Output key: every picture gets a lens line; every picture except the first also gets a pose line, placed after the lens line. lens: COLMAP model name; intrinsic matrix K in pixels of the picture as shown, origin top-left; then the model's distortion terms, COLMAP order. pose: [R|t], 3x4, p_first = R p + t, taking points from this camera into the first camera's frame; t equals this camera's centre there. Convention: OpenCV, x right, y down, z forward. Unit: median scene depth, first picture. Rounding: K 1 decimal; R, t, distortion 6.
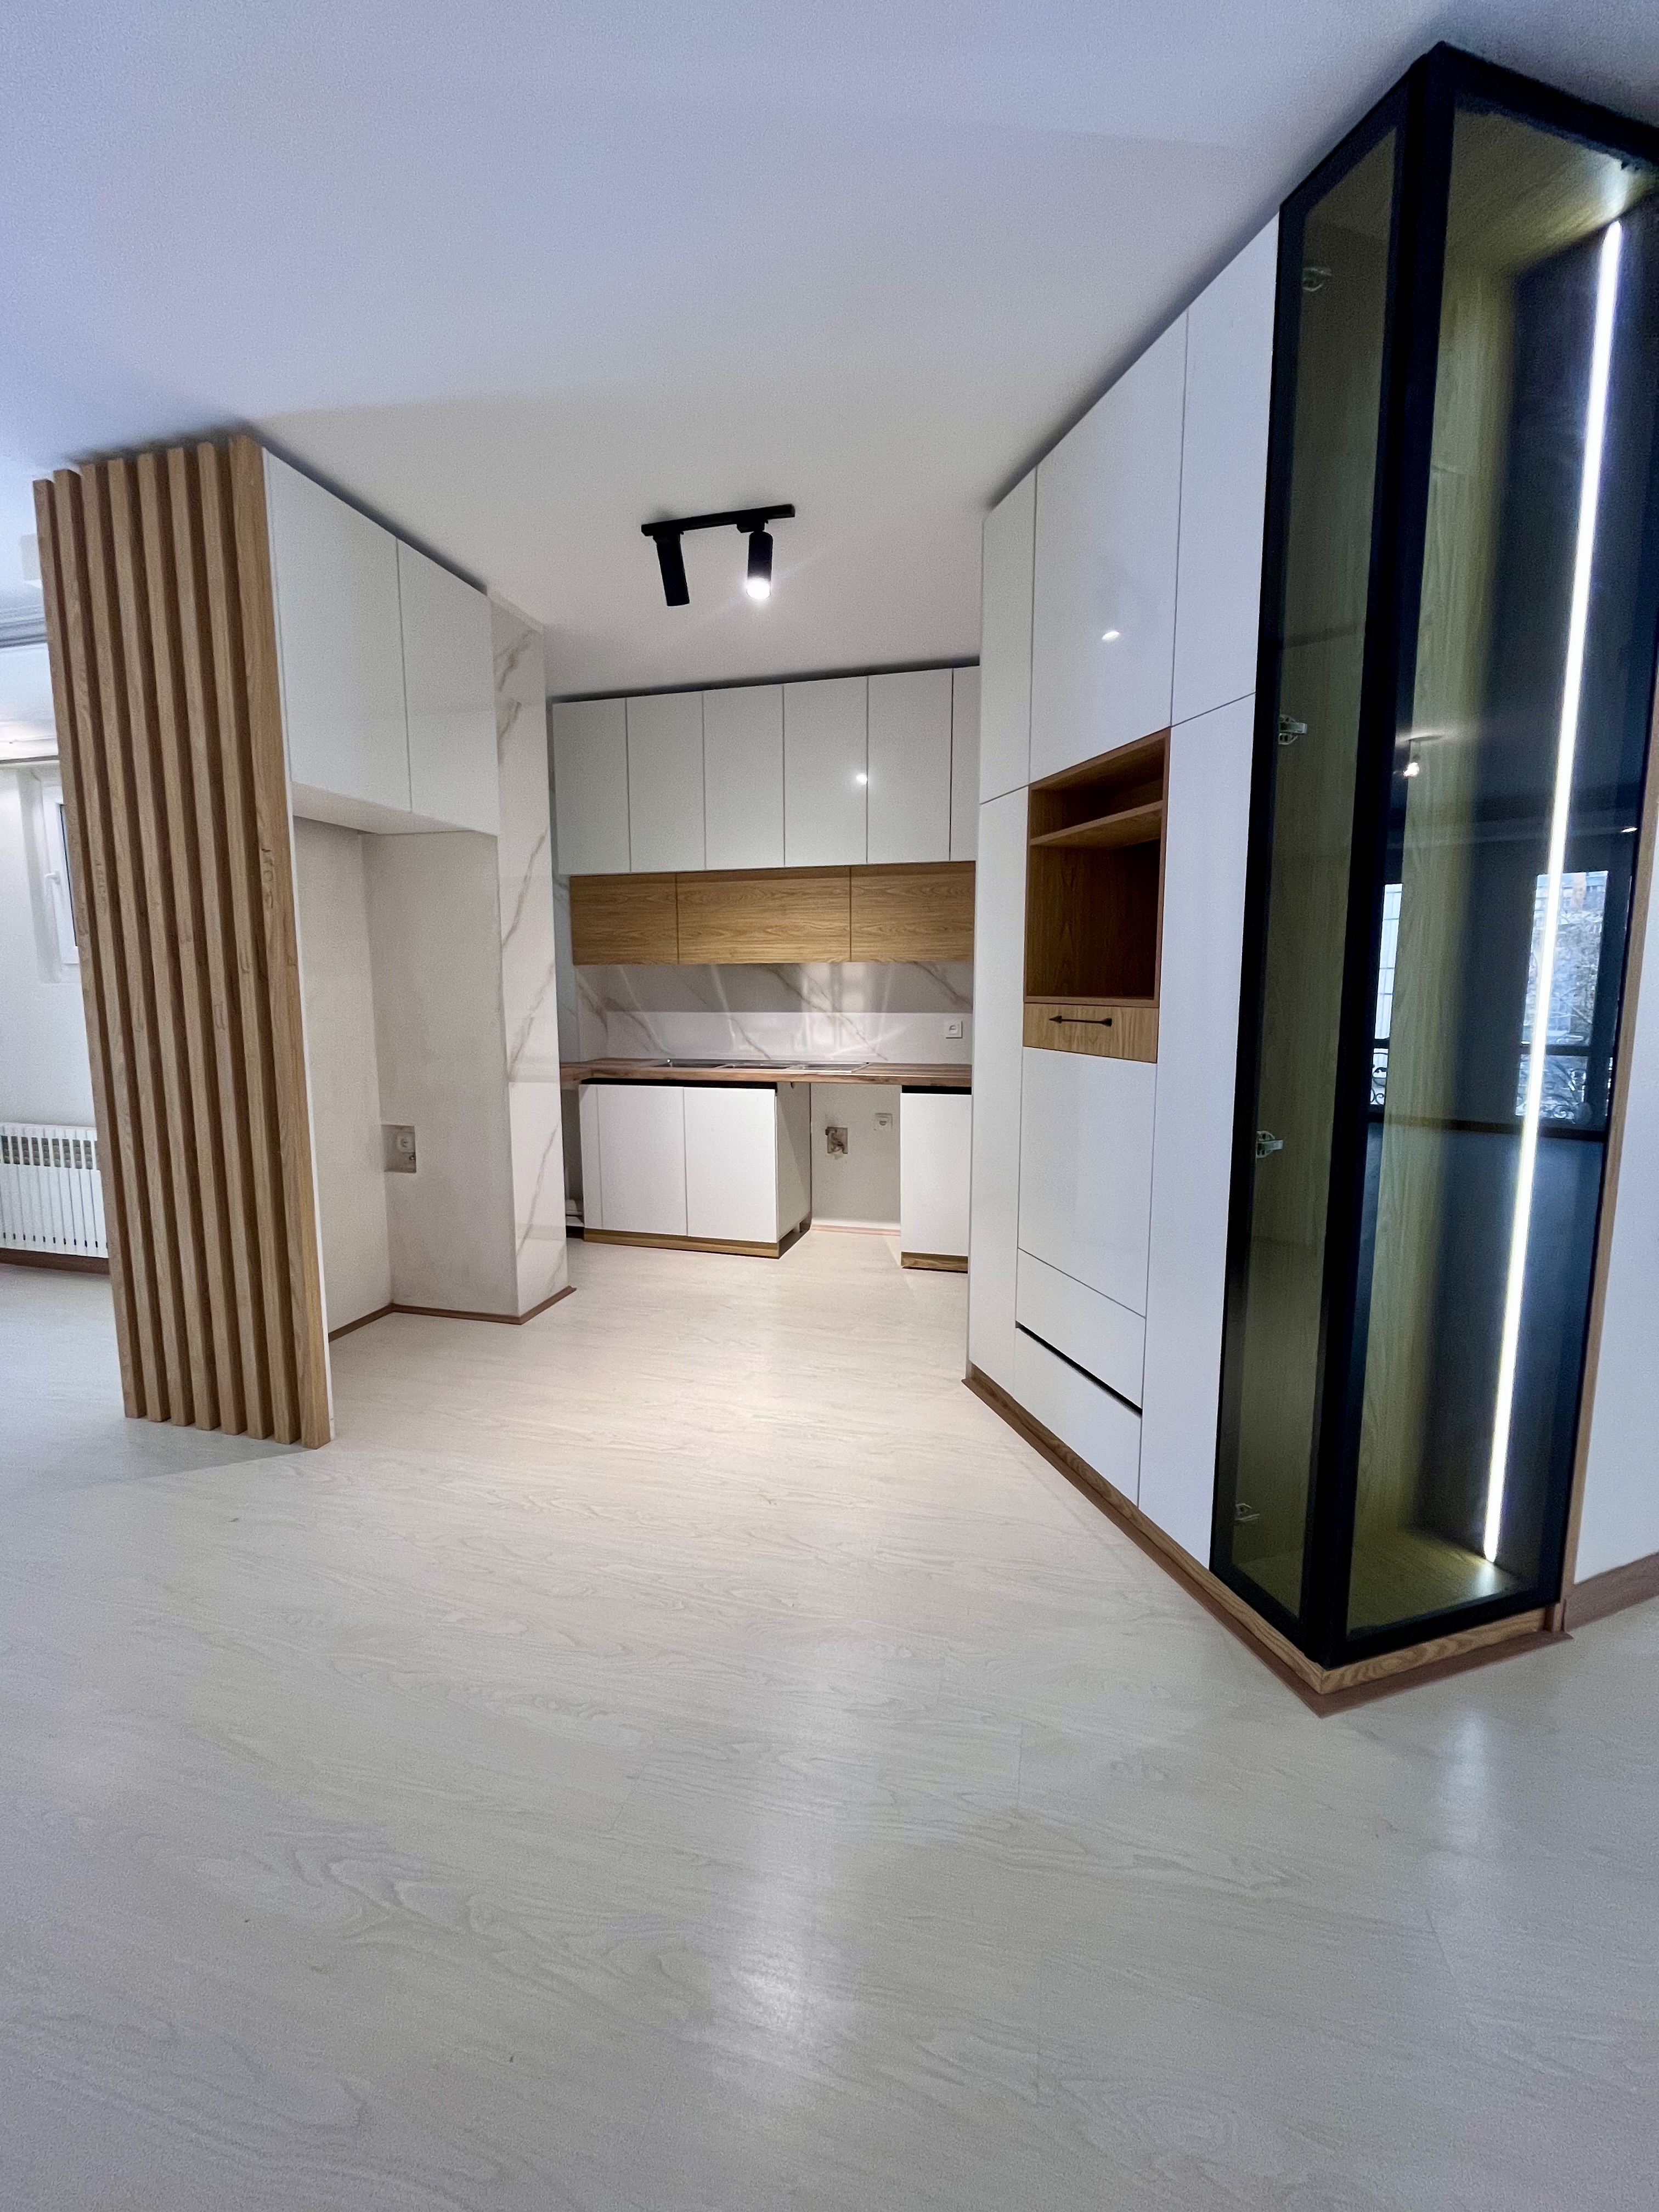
lens RADIAL K [[902.1, 0, 824.4], [0, 902.1, 1099.1], [0, 0, 1]] dist [-0.003985, 0.000294]
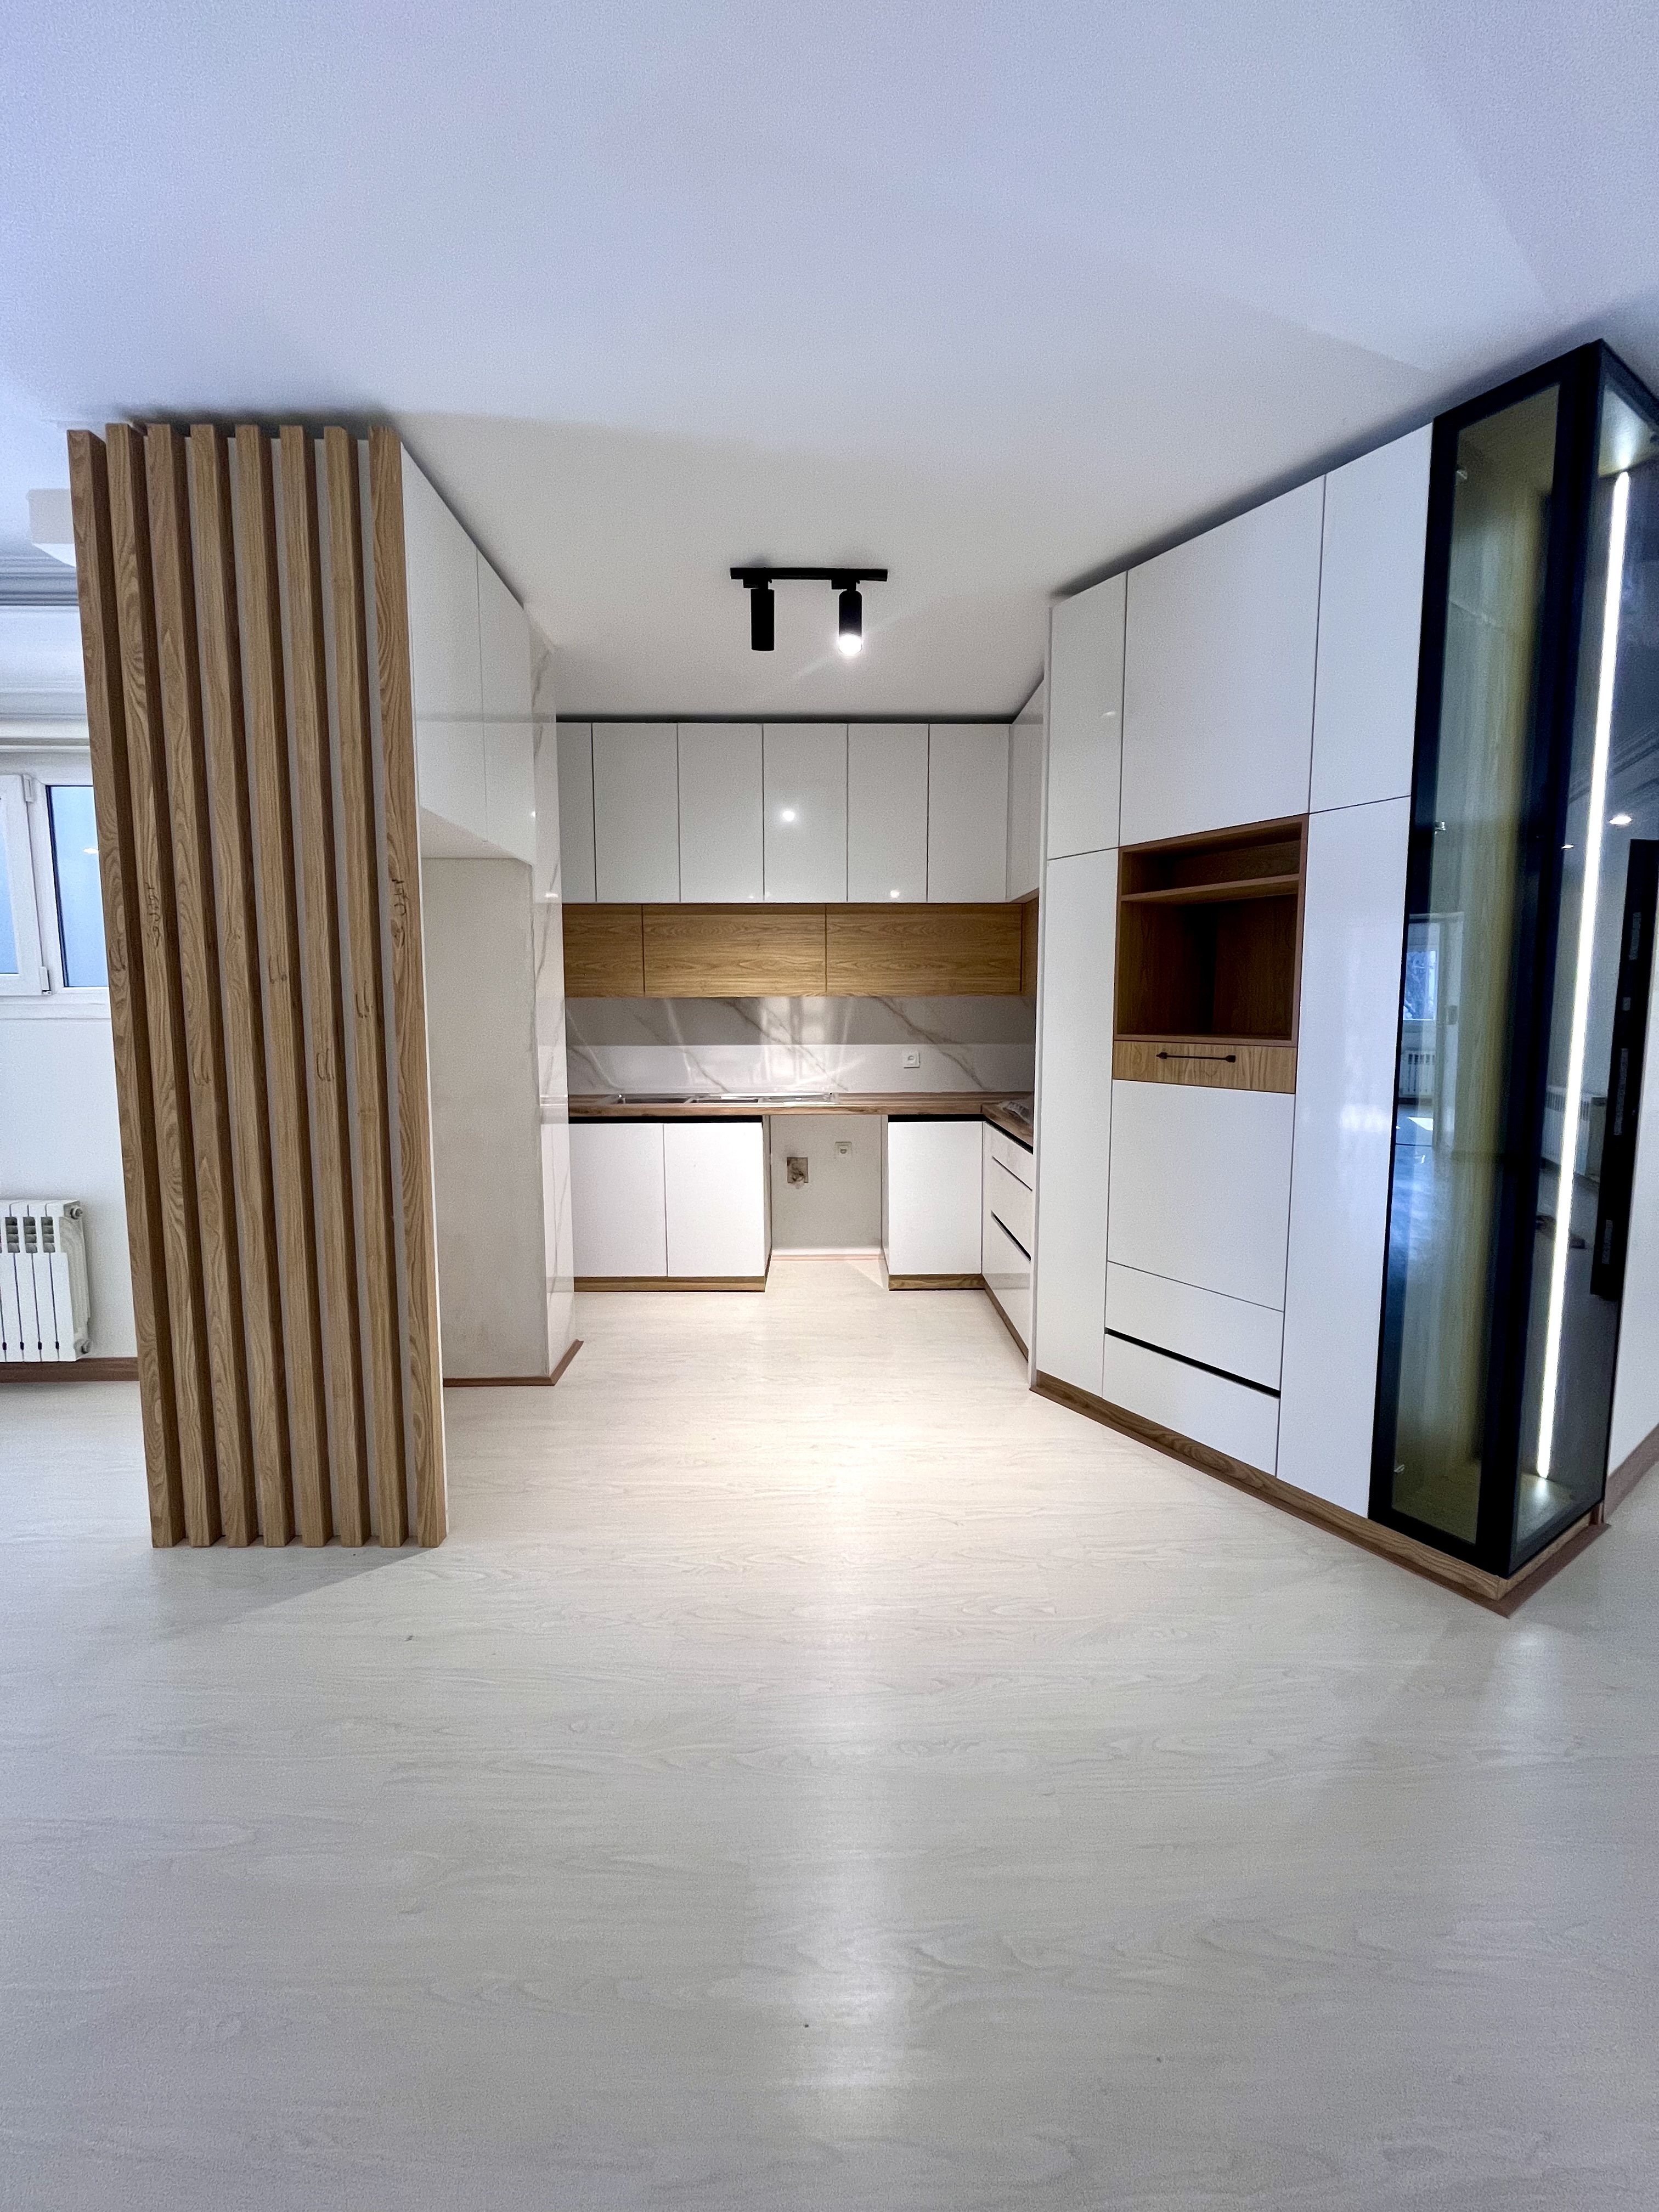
lens RADIAL K [[902.1, 0, 824.4], [0, 902.1, 1099.1], [0, 0, 1]] dist [-0.003985, 0.000294]
pose [[0.962334, -0.028053, 0.270418, -0.357311], [0.034720, 0.999199, -0.019902, -0.020355], [-0.269643, 0.028542, 0.962537, 0.020145]]
